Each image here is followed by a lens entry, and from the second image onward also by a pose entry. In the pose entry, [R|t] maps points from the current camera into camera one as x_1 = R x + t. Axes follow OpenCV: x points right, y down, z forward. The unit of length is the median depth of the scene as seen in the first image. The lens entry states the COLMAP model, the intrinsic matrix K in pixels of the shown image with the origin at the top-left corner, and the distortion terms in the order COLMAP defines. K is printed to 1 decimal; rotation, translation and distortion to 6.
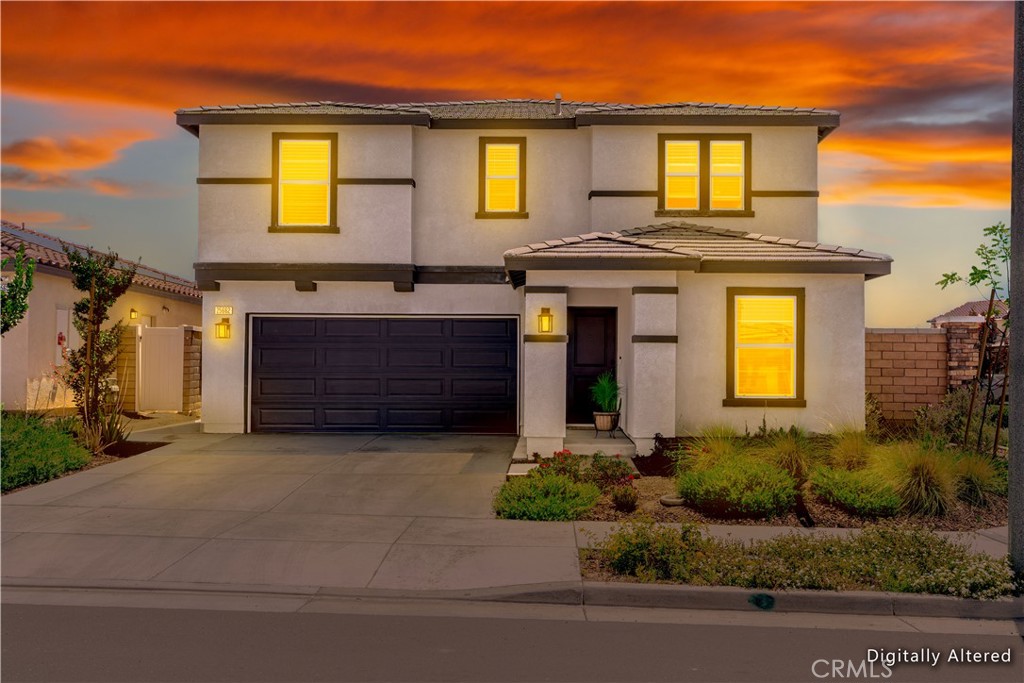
lens RADIAL K [[905.9, 0, 509.9], [0, 905.9, 350.9], [0, 0, 1]] dist [-0.004923, 0.012128]
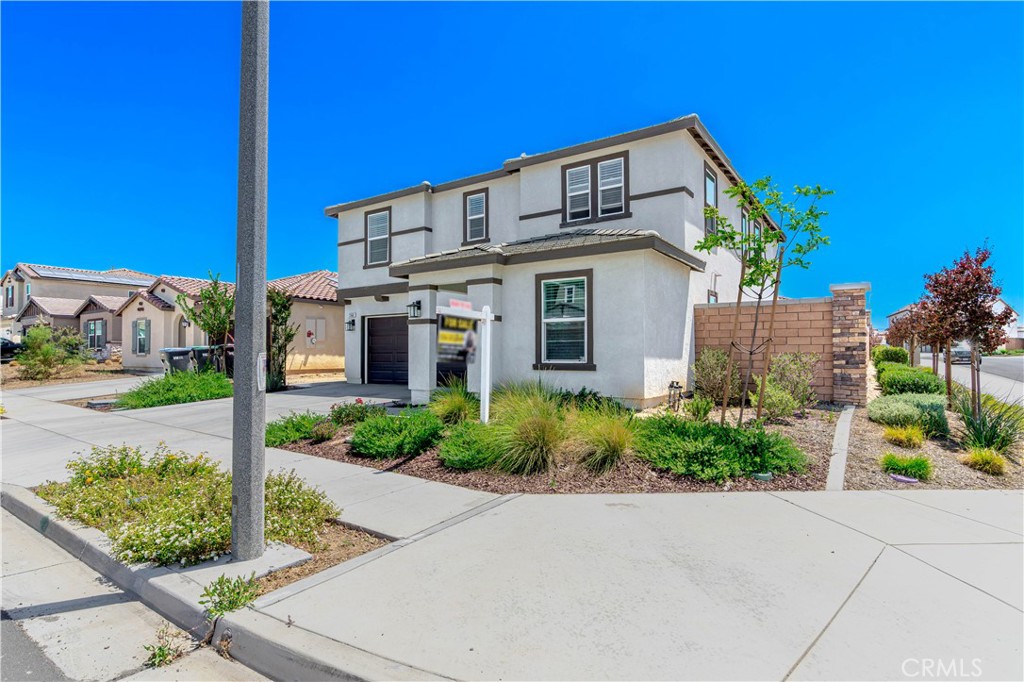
lens RADIAL K [[501.1, 0, 528.4], [0, 501.1, 346.9], [0, 0, 1]] dist [-0.013781, 0.000304]
pose [[0.844566, -0.017605, -0.535161, 0.558452], [0.022350, 0.999747, 0.002384, 0.025921], [0.534984, -0.013974, 0.844747, 0.379450]]
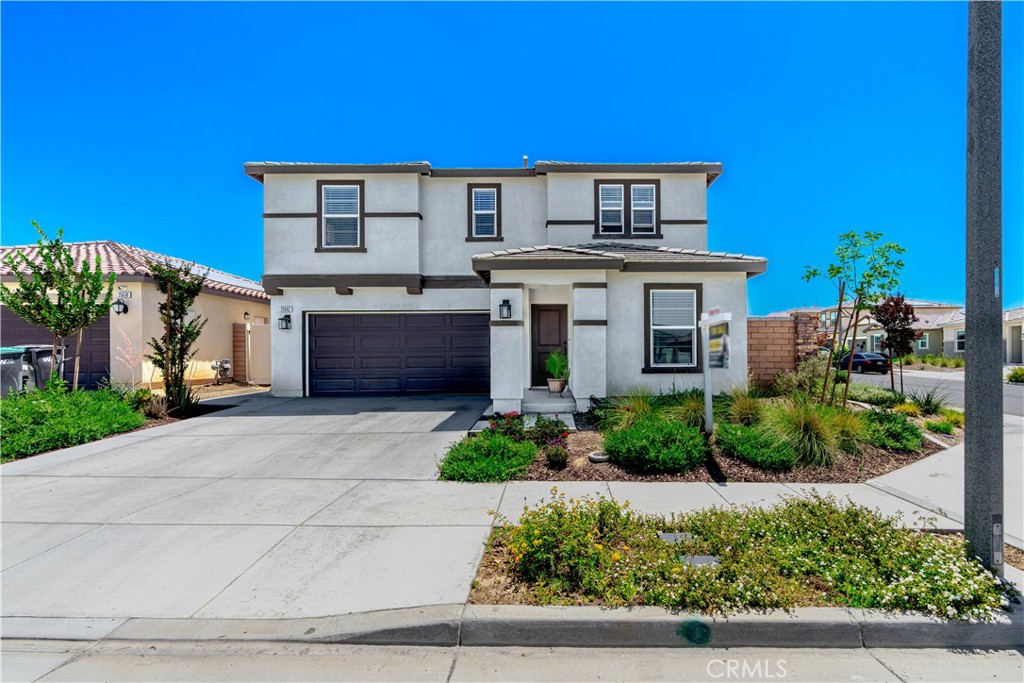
lens RADIAL K [[469.2, 0, 541.6], [0, 469.2, 353.9], [0, 0, 1]] dist [-0.012811, 0.006727]
pose [[0.999695, -0.013566, 0.020637, 0.068980], [0.013097, 0.999657, 0.022693, 0.014057], [-0.020938, -0.022415, 0.999529, 0.293276]]
